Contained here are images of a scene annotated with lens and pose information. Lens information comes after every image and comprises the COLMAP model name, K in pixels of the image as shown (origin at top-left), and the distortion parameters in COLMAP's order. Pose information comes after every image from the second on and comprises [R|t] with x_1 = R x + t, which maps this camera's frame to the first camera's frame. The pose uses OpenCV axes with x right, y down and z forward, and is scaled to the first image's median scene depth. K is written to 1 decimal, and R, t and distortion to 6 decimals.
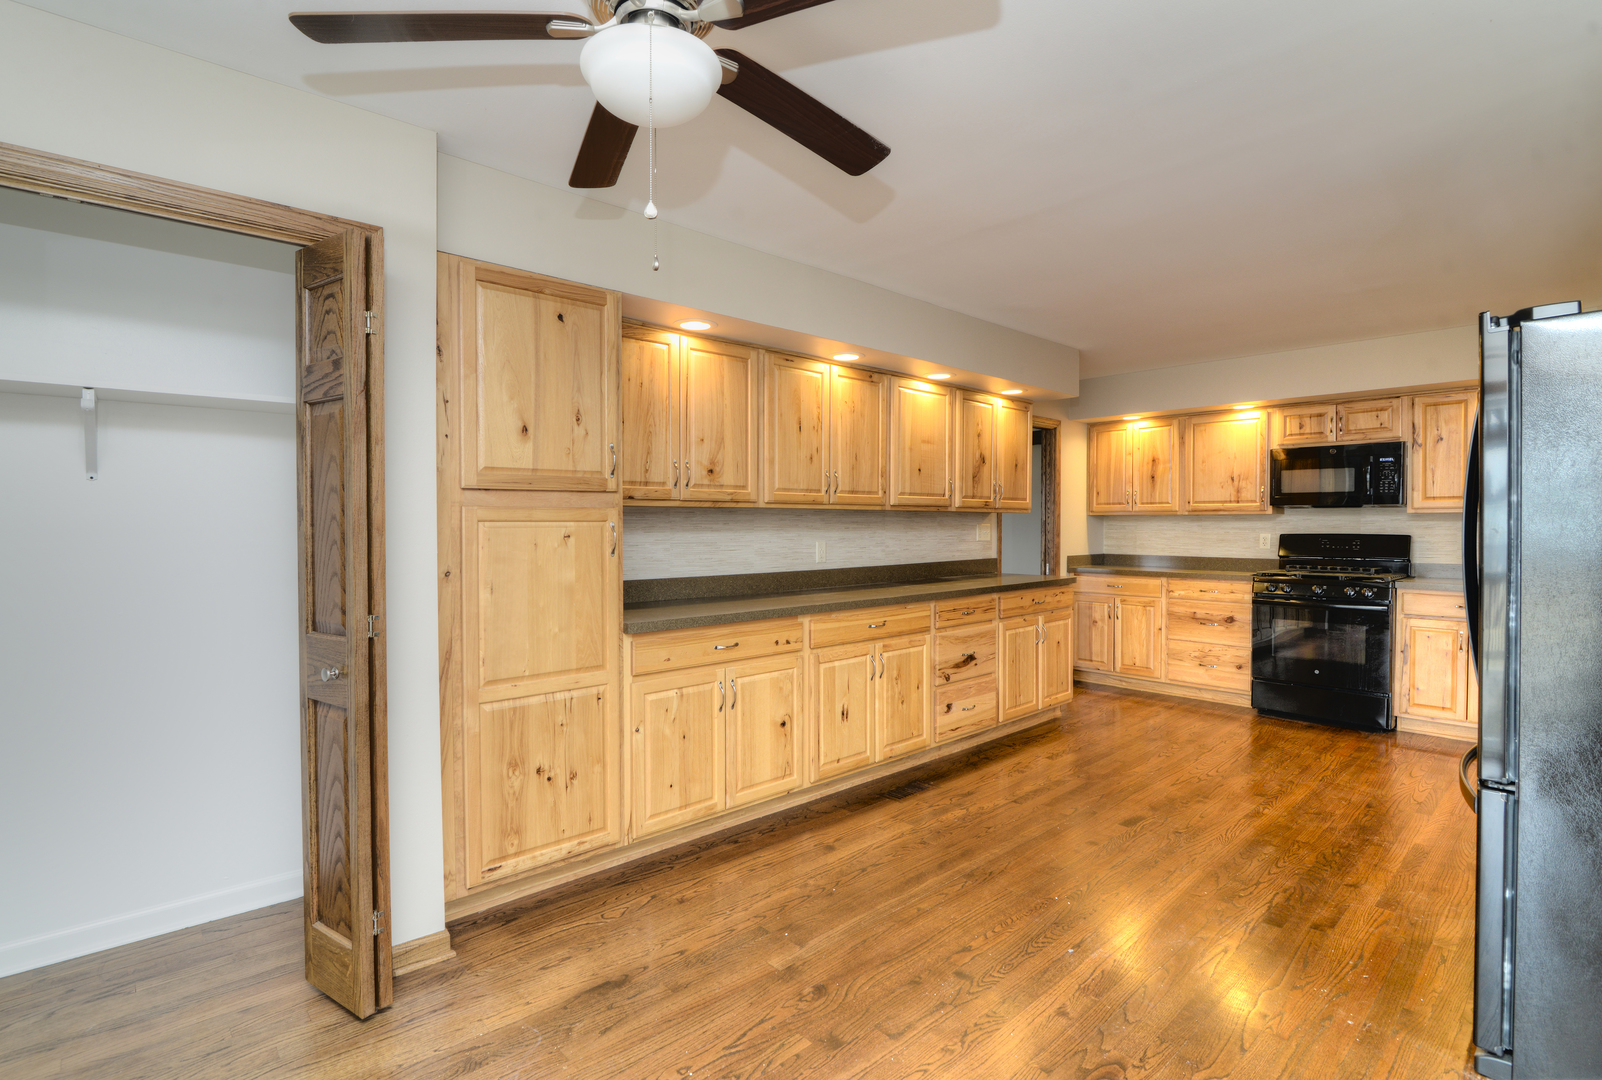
lens RADIAL K [[795.6, 0, 801.0], [0, 795.6, 540.0], [0, 0, 1]] dist [-0.000114, 0.000119]
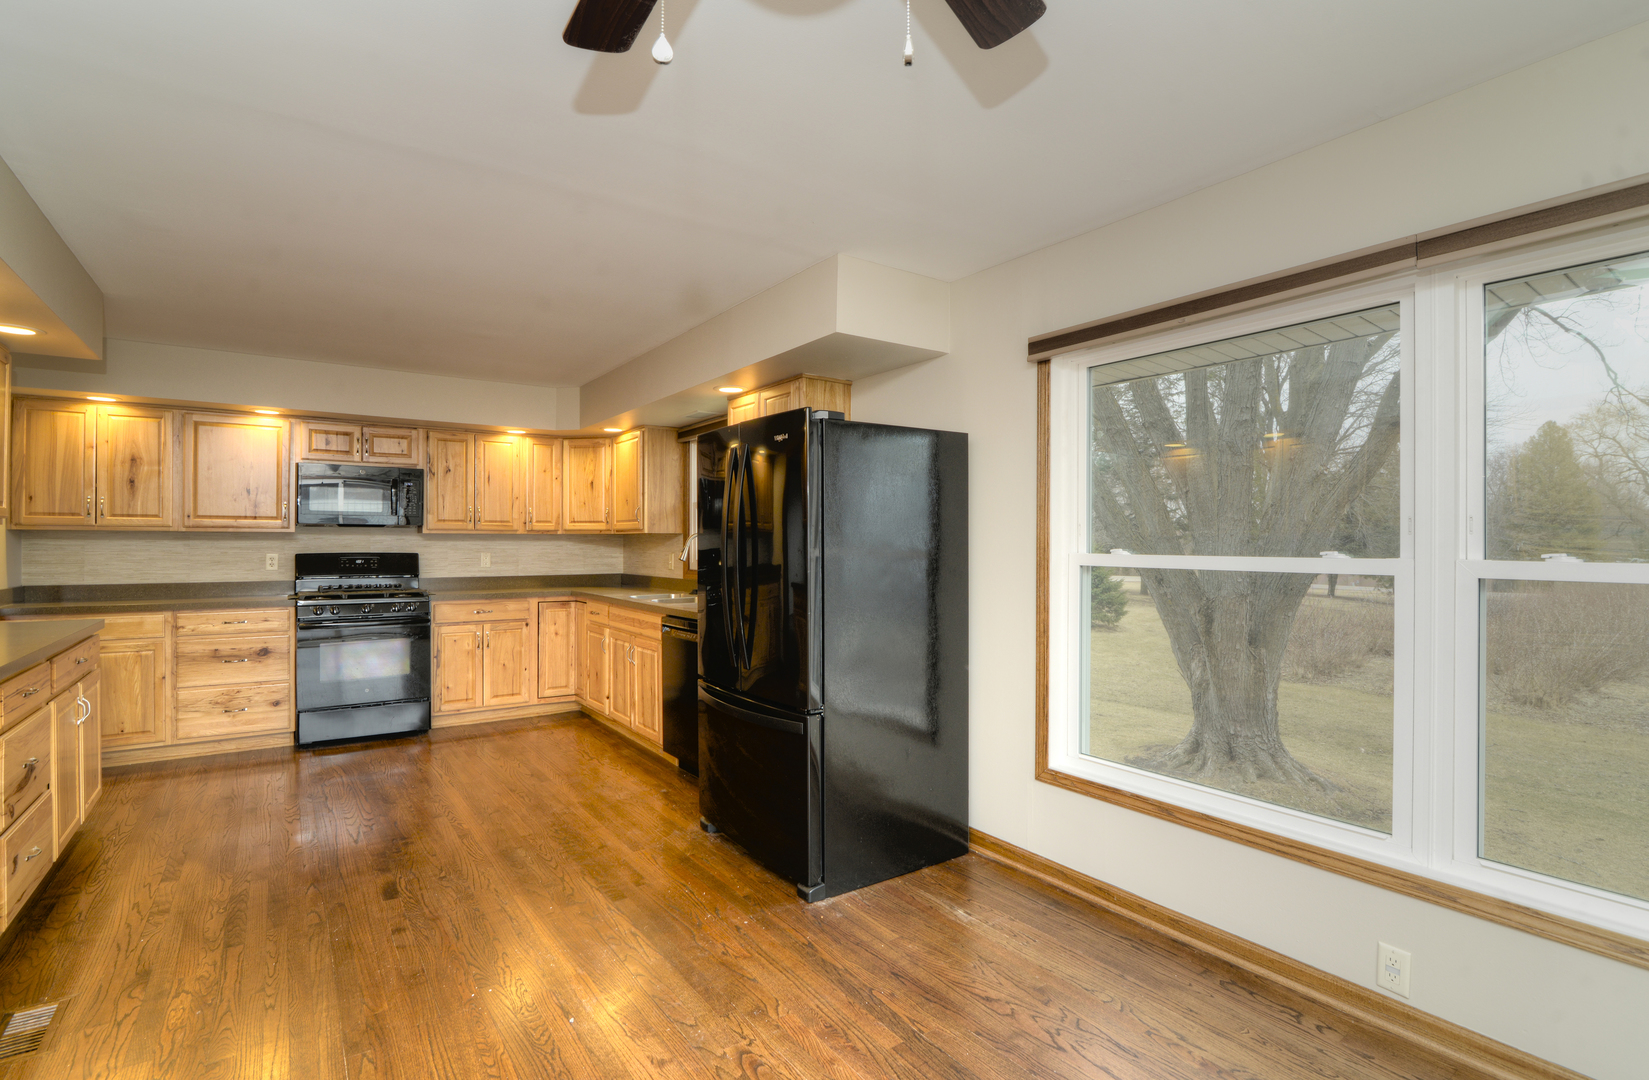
lens RADIAL K [[778.3, 0, 824.5], [0, 778.3, 540.0], [0, 0, 1]] dist [-0.002013, 0.000067]
pose [[0.144623, 0.004250, 0.989478, -0.223462], [0.018600, 0.999802, -0.007013, -0.005883], [-0.989312, 0.019419, 0.144516, 0.265598]]
